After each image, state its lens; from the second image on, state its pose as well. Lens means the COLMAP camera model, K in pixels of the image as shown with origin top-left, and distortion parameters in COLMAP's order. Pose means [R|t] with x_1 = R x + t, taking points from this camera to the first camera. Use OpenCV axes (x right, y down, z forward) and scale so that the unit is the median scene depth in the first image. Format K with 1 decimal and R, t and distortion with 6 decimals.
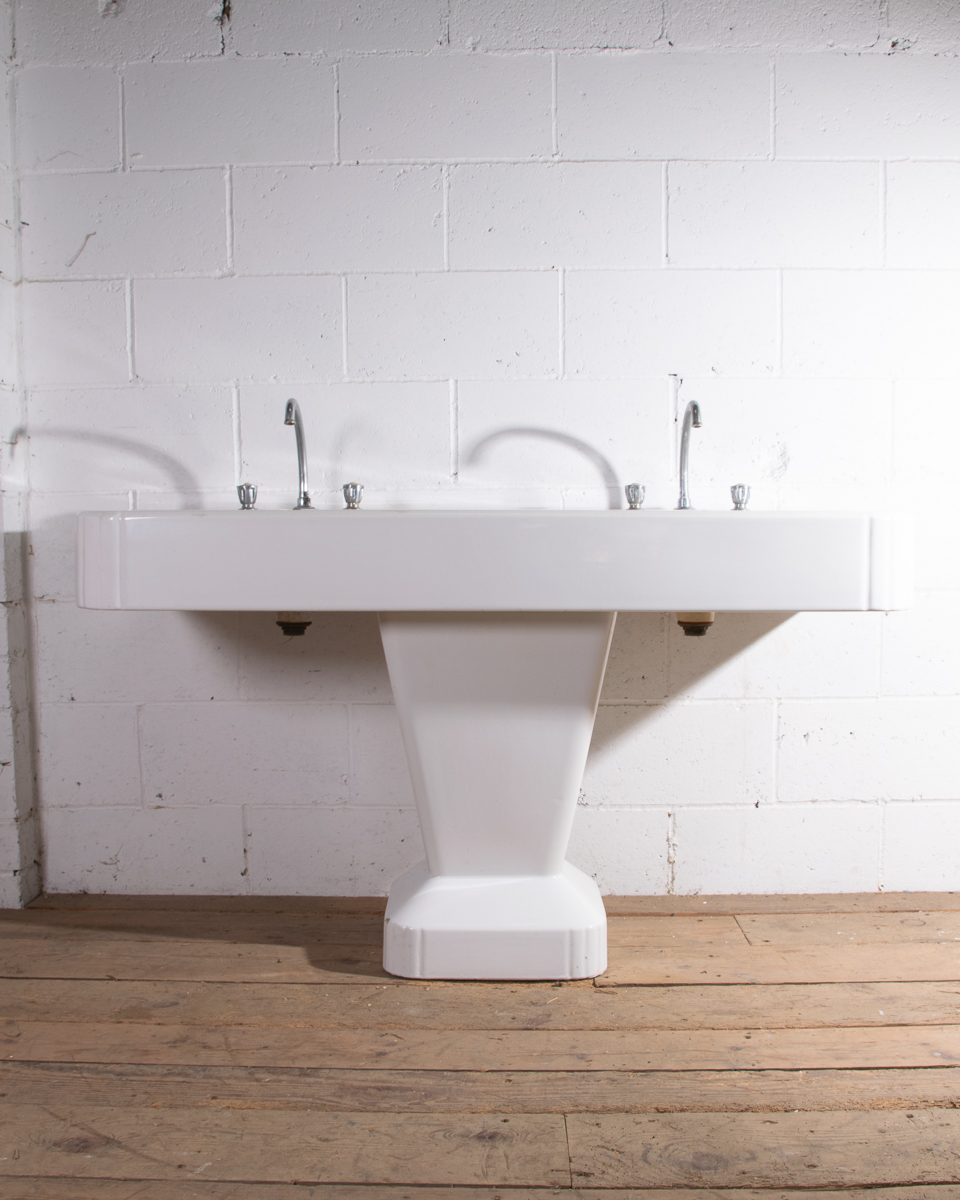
lens RADIAL K [[1360.9, 0, 504.1], [0, 1360.9, 615.6], [0, 0, 1]] dist [-0.138617, 0.113319]
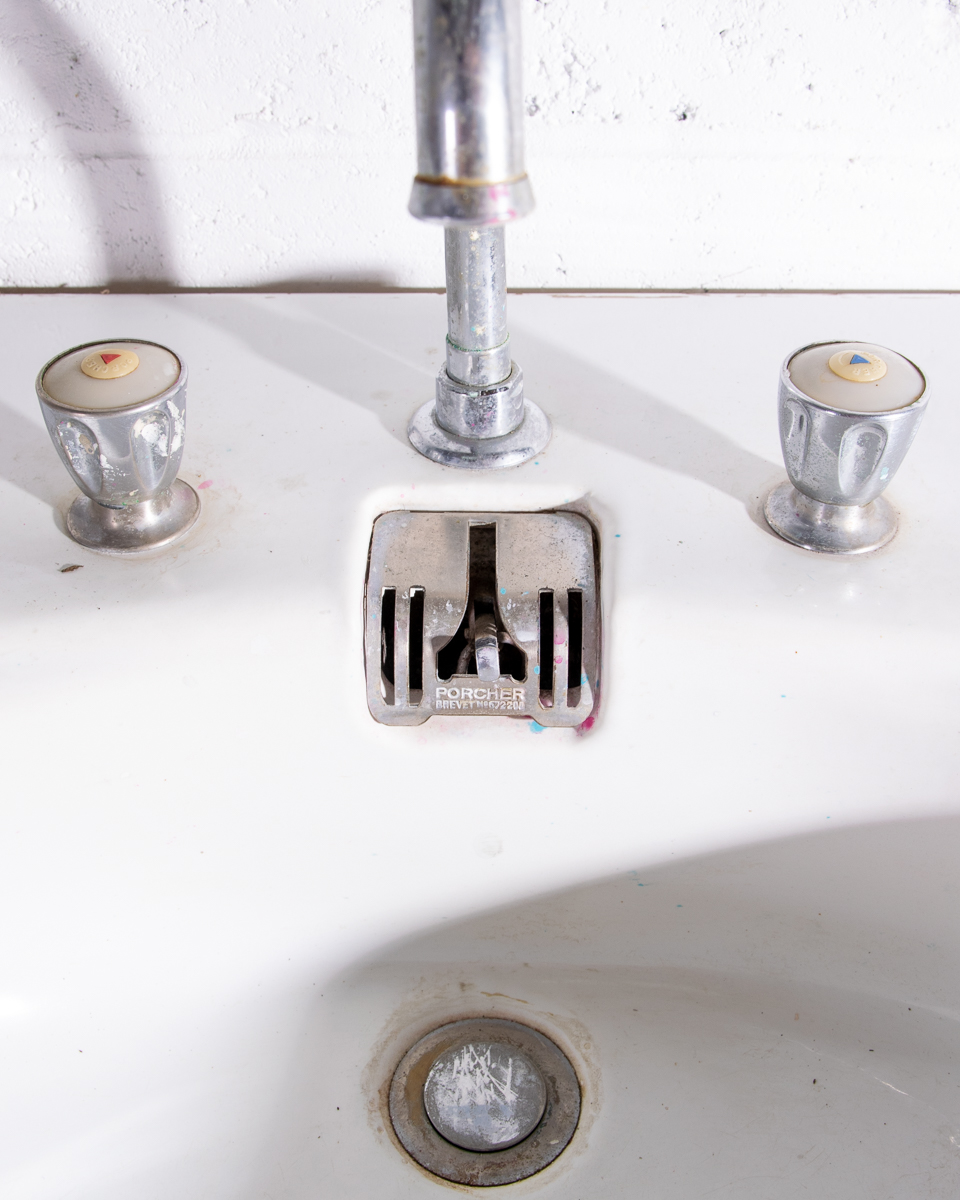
lens RADIAL K [[1509.0, 0, 480.0], [0, 1509.0, 600.0], [0, 0, 1]] dist [-0.000159, -0.000380]
pose [[0.999960, 0.005464, -0.007114, 0.131501], [-0.000379, 0.818122, 0.575045, -0.161289], [0.008963, -0.575019, 0.818091, 0.823616]]
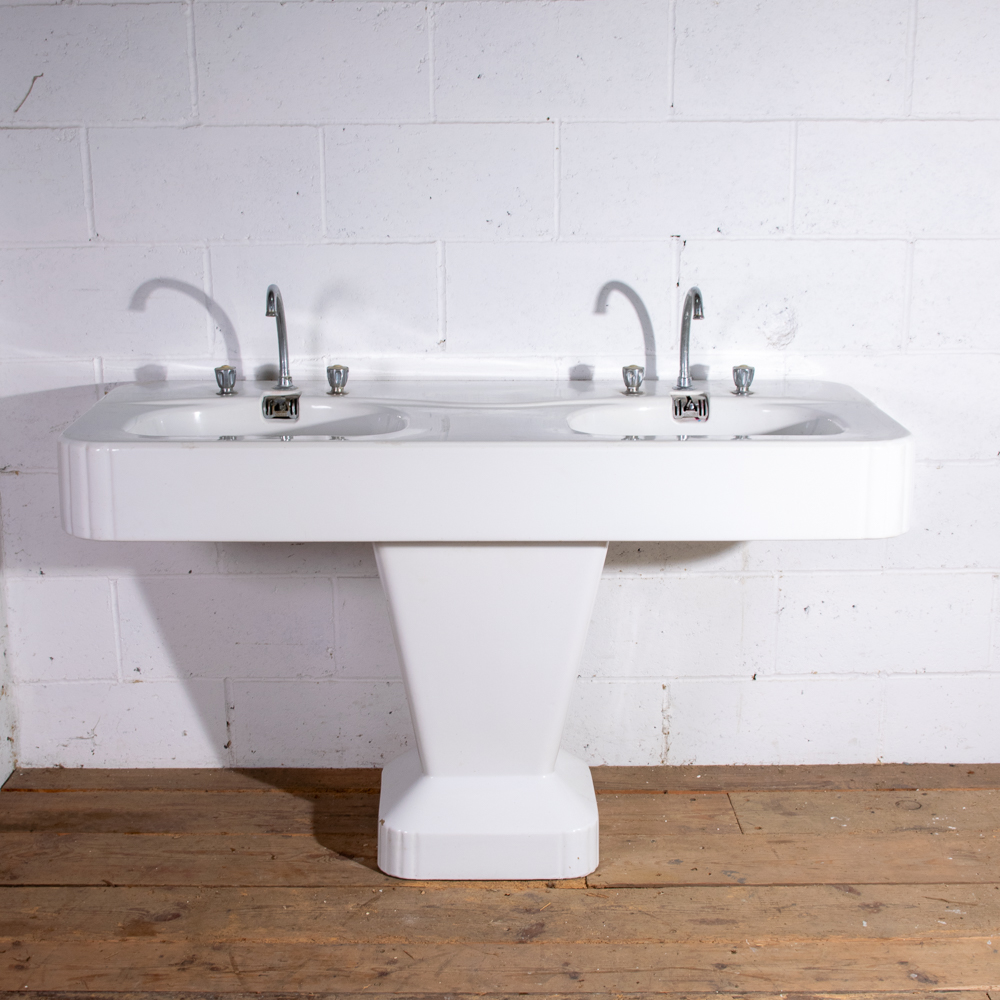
lens RADIAL K [[1664.7, 0, 503.5], [0, 1664.7, 515.4], [0, 0, 1]] dist [-0.060654, 0.137823]
pose [[0.999862, -0.002236, 0.016460, -0.013473], [-0.000602, 0.985374, 0.170406, -0.185186], [-0.016601, -0.170392, 0.985236, -0.162835]]
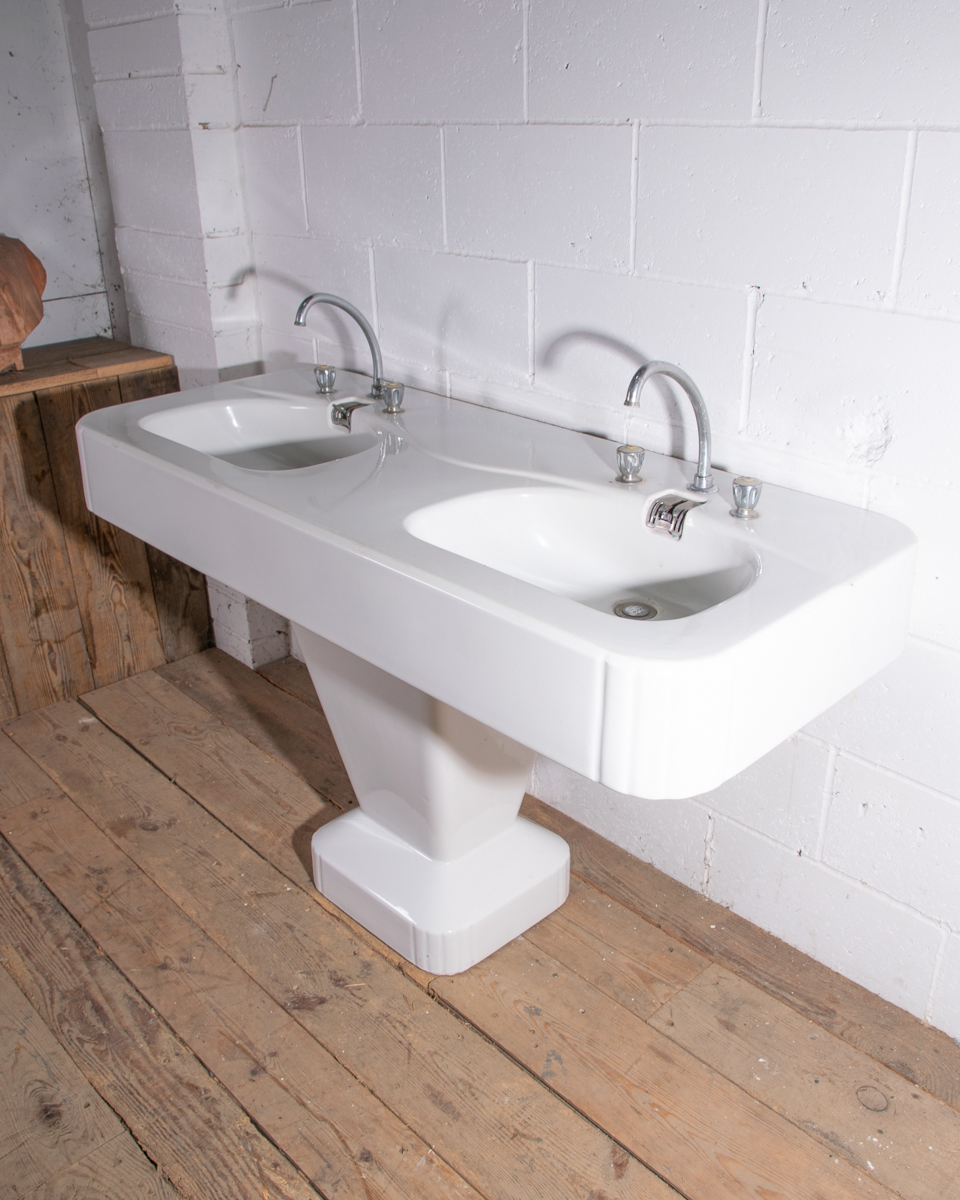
lens RADIAL K [[1117.0, 0, 492.2], [0, 1117.0, 621.6], [0, 0, 1]] dist [-0.135263, 0.110064]
pose [[0.689604, 0.309663, -0.654641, 0.459001], [-0.048800, 0.921783, 0.384622, -0.231937], [0.722540, -0.233290, 0.650778, 0.500009]]
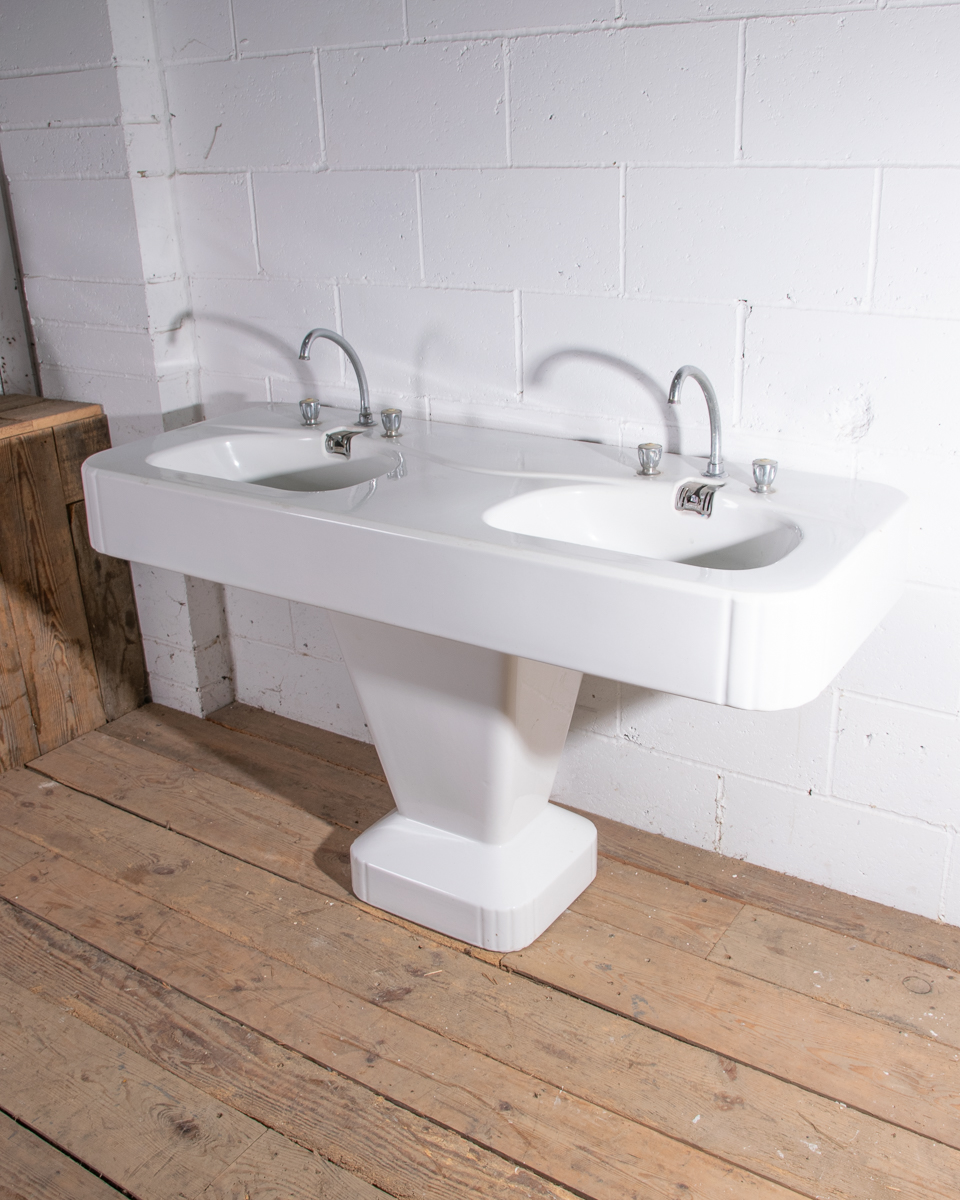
lens RADIAL K [[1233.7, 0, 492.0], [0, 1233.7, 619.3], [0, 0, 1]] dist [-0.115508, 0.130266]
pose [[0.833629, 0.193407, -0.517355, 0.422996], [-0.021025, 0.947120, 0.320191, -0.230870], [0.551925, -0.256043, 0.793613, 0.281788]]
